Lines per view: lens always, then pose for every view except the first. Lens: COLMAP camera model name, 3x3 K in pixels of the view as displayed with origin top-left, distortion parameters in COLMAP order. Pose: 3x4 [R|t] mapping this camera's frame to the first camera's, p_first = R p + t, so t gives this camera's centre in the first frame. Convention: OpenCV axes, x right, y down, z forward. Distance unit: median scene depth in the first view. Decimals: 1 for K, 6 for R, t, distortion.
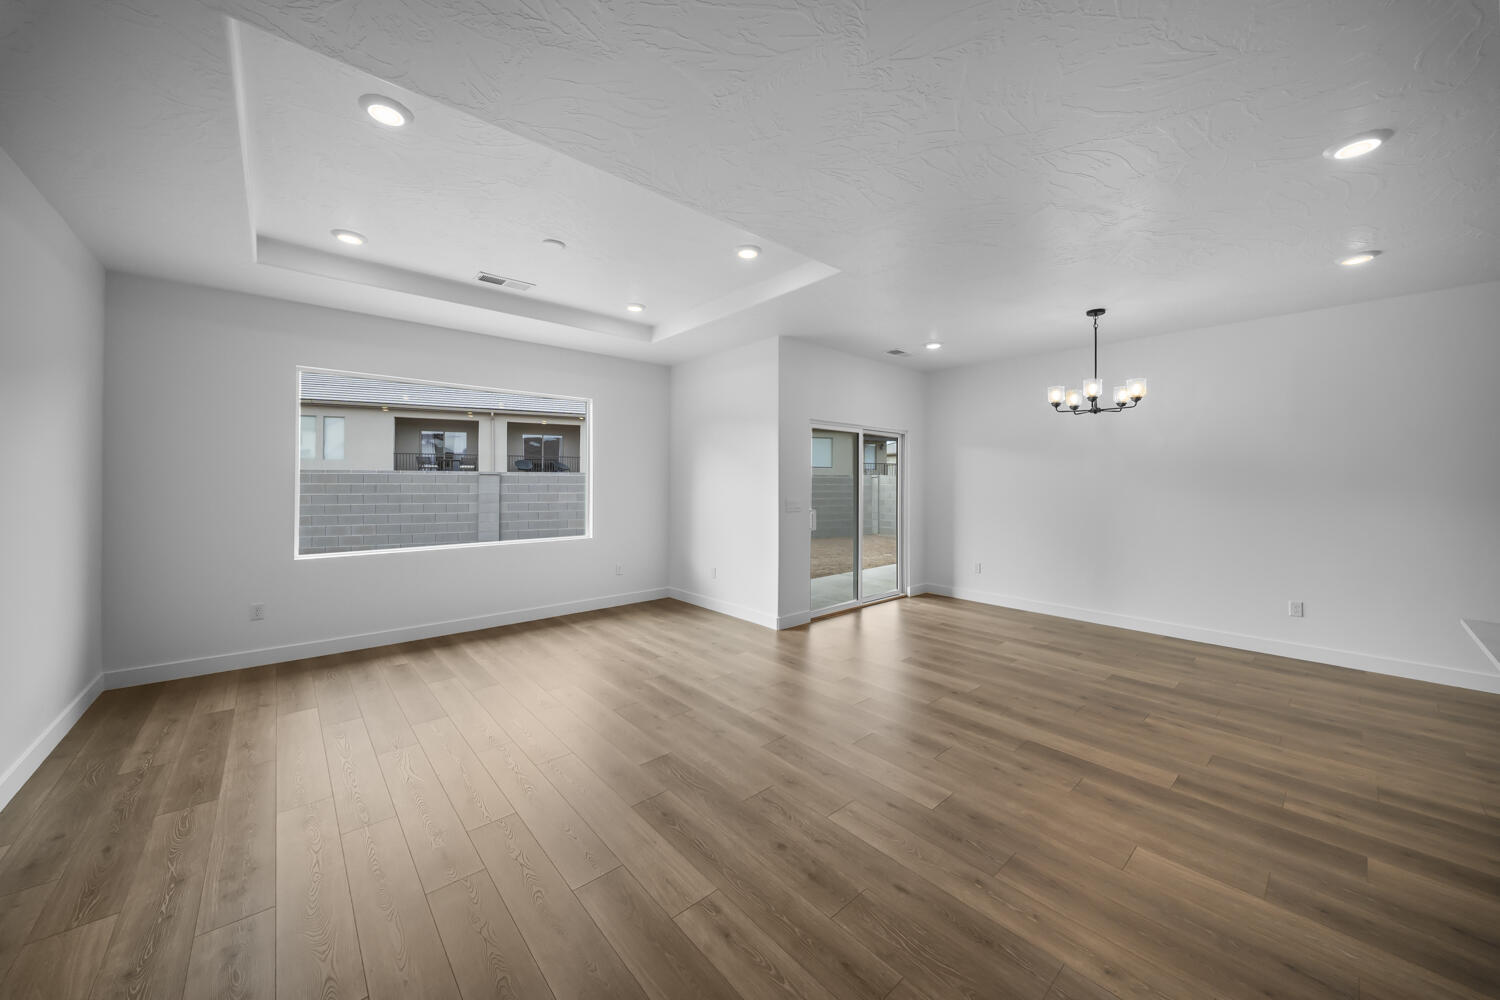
lens RADIAL K [[524.5, 0, 758.8], [0, 524.5, 493.7], [0, 0, 1]] dist [-0.000155, -0.001276]
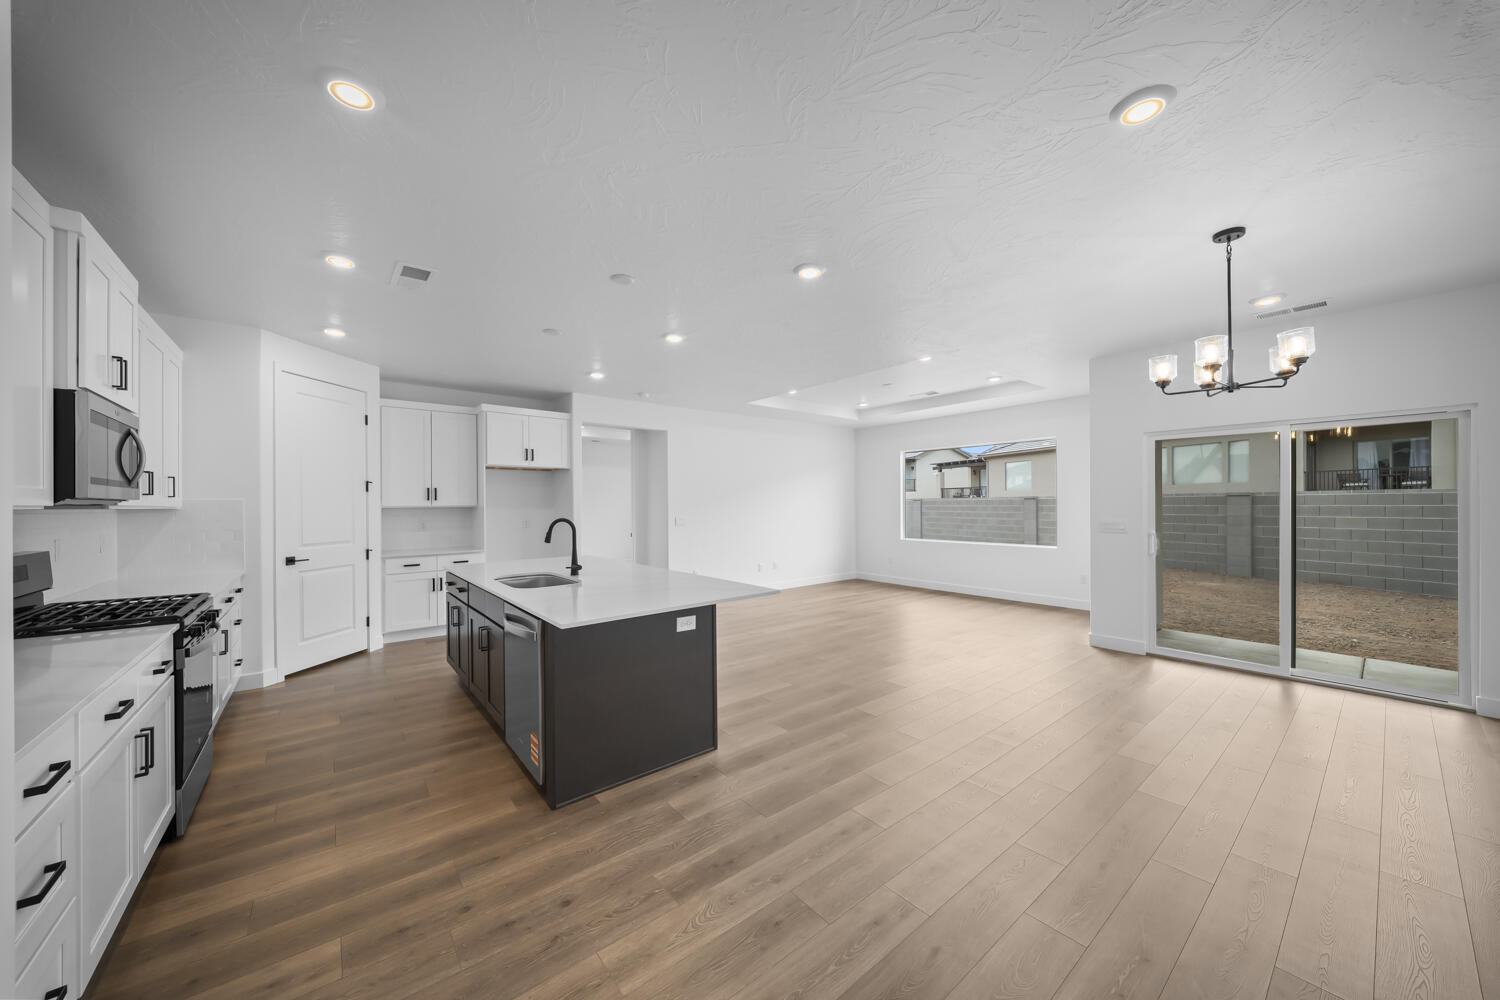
lens RADIAL K [[524.5, 0, 741.1], [0, 524.5, 501.9], [0, 0, 1]] dist [-0.000155, -0.001276]
pose [[-0.051192, -0.009315, -0.998645, 0.981804], [-0.018472, 0.999794, -0.008378, -0.000796], [0.998518, 0.018018, -0.051353, 0.321363]]
